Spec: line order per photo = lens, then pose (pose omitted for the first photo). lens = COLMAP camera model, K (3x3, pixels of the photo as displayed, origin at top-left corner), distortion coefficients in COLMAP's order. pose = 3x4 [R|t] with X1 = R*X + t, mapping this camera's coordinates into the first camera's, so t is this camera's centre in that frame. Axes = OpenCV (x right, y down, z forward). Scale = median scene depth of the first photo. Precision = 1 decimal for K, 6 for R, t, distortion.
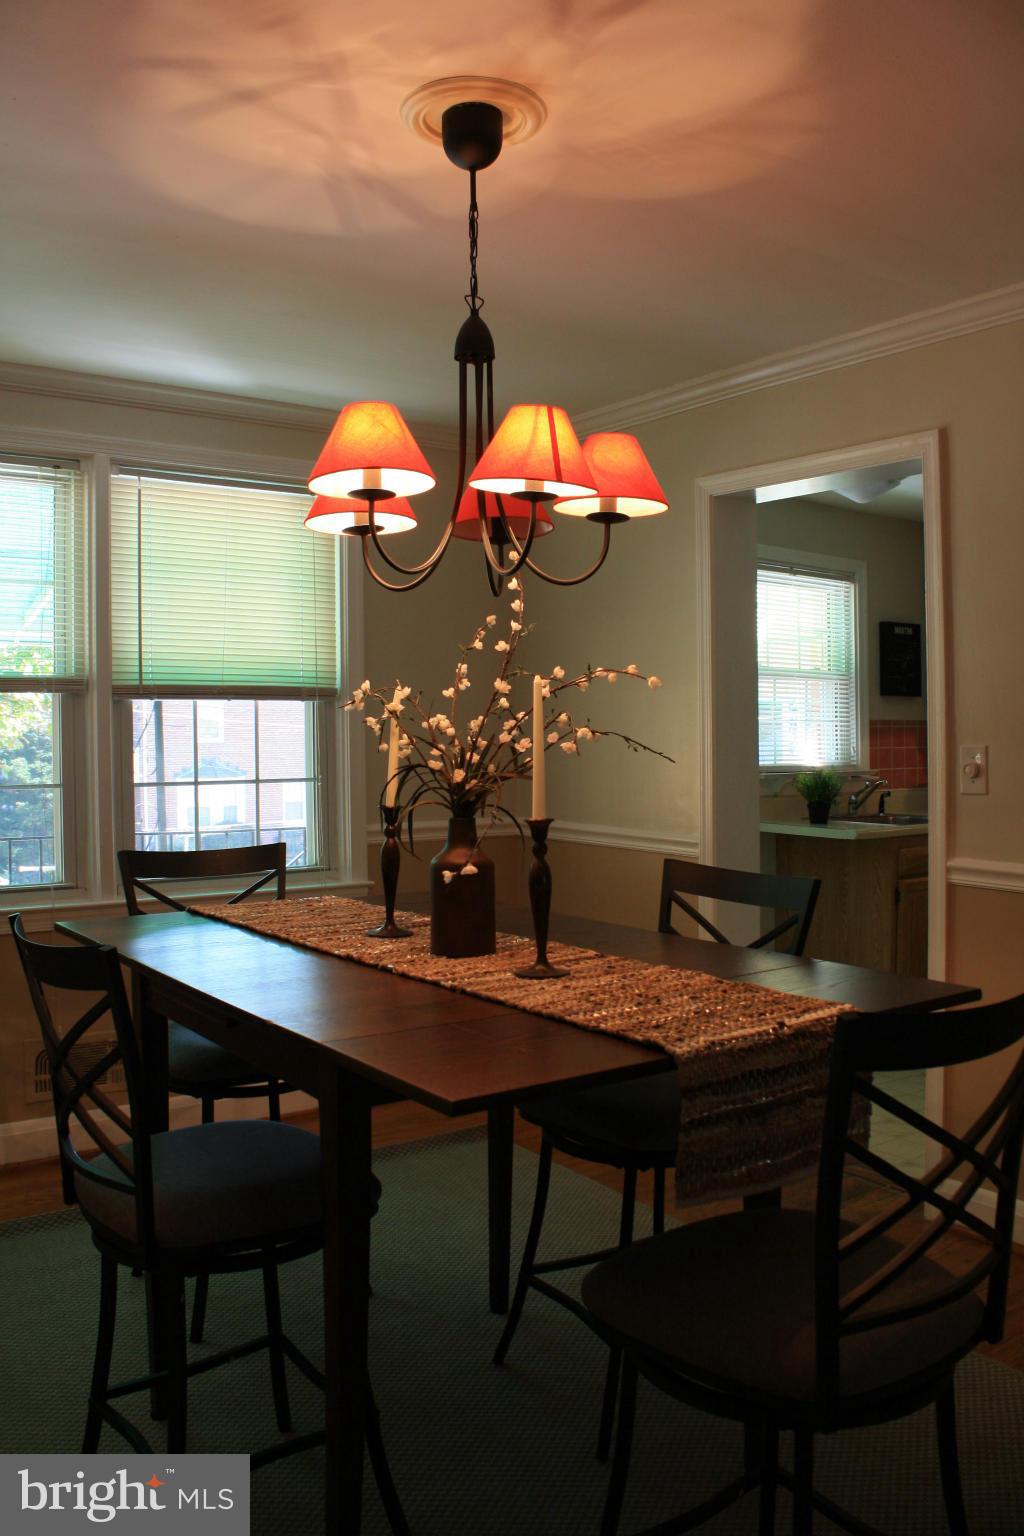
lens RADIAL K [[1273.9, 0, 544.6], [0, 1273.9, 747.4], [0, 0, 1]] dist [-0.176681, 0.148910]
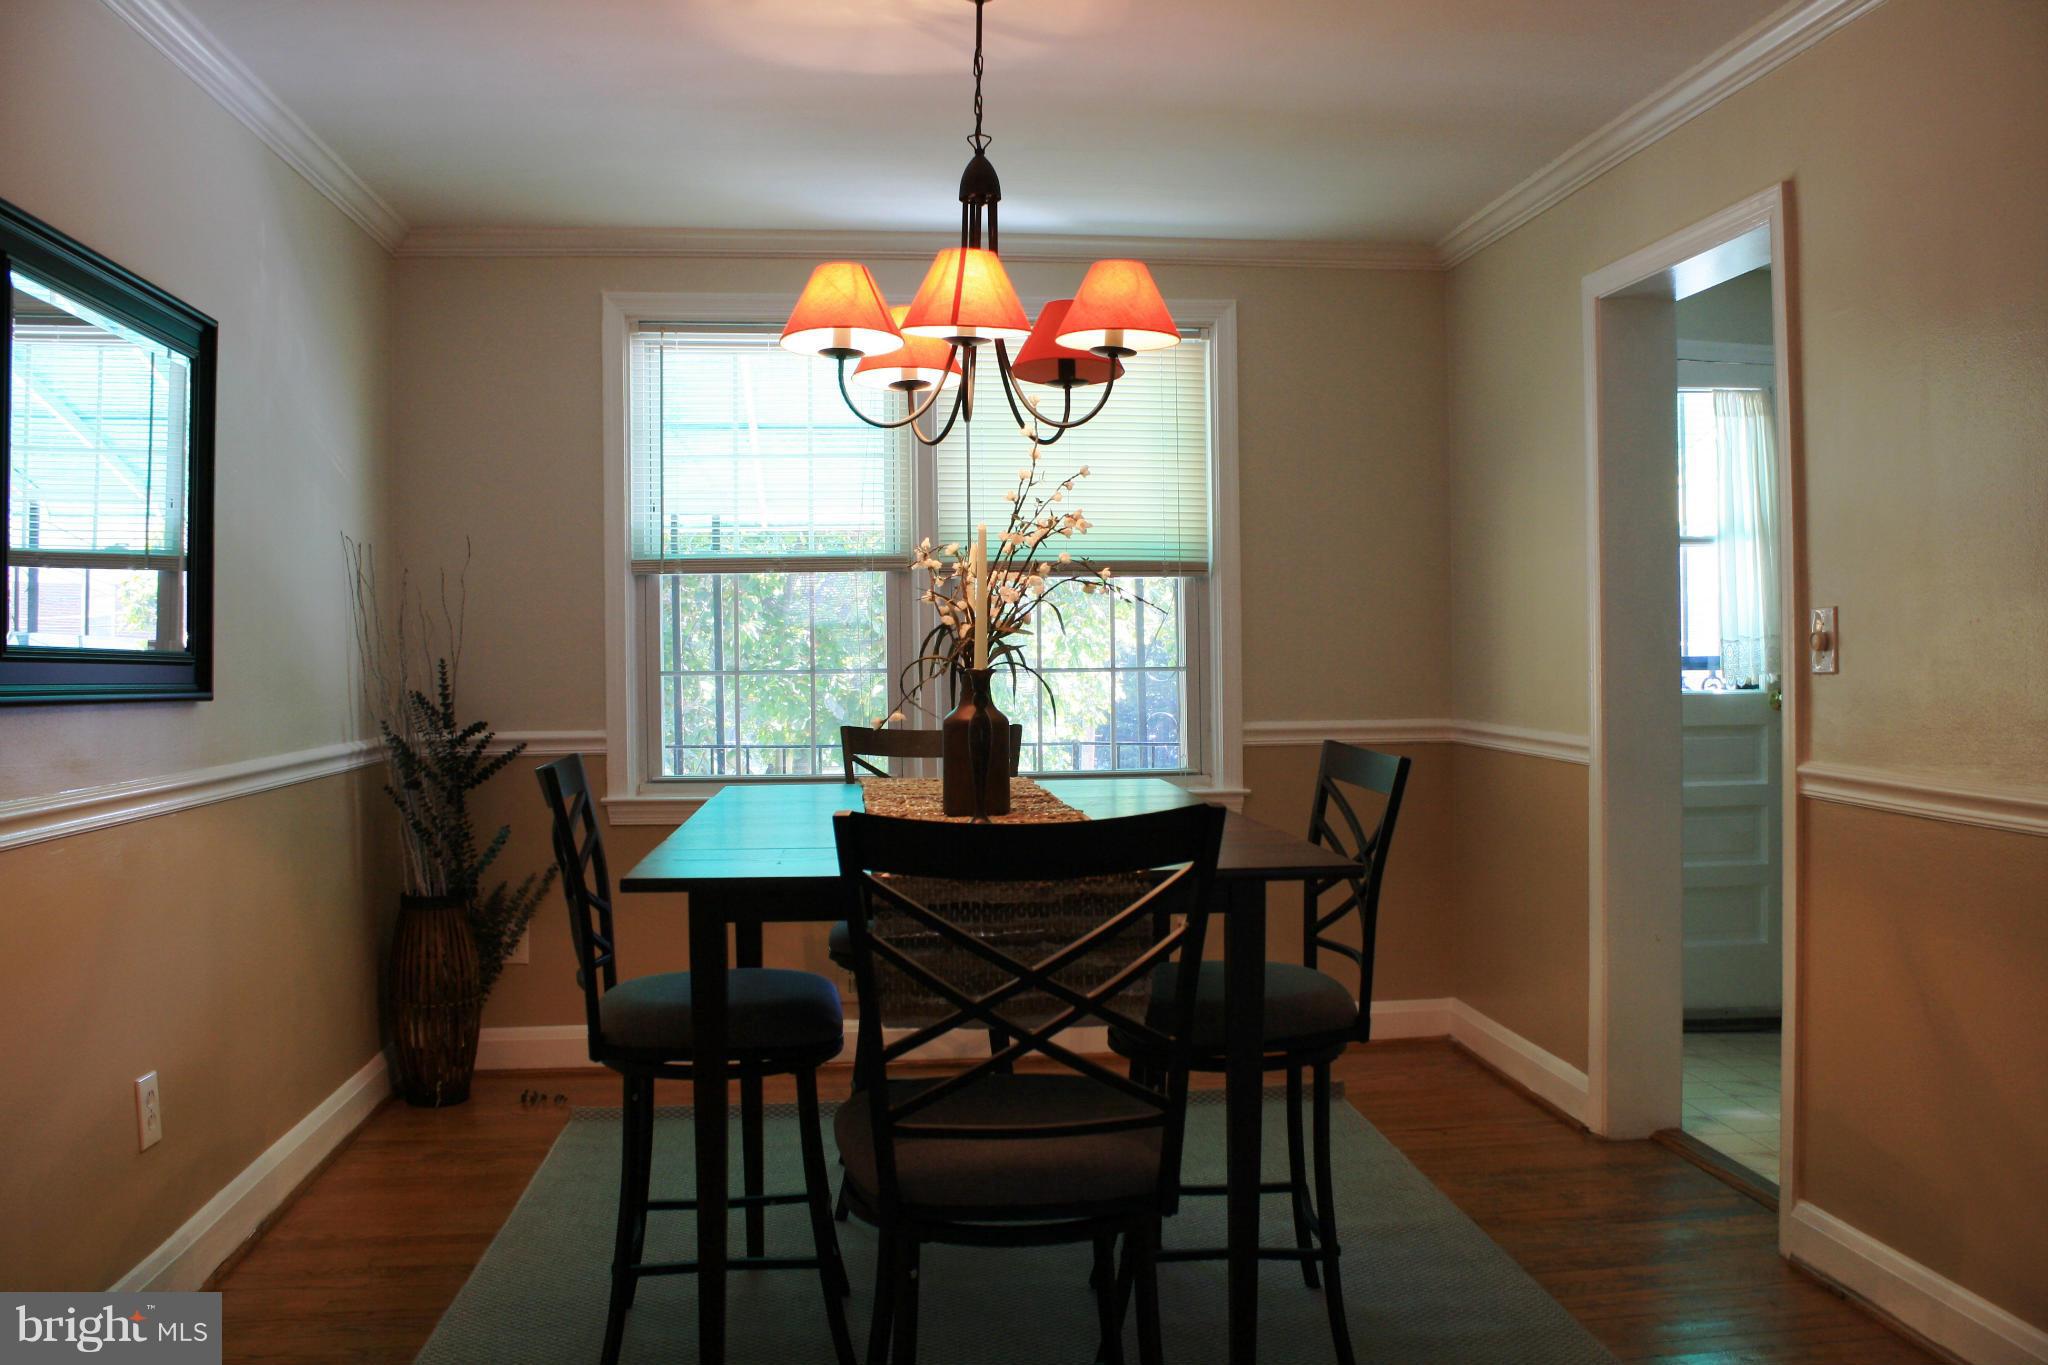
lens RADIAL K [[1698.5, 0, 1033.5], [0, 1698.5, 668.6], [0, 0, 1]] dist [-0.176681, 0.148910]
pose [[0.866483, 0.000924, -0.499206, 0.415871], [-0.000604, 0.999999, 0.000802, 0.033296], [0.499206, -0.000394, 0.866483, -0.065891]]
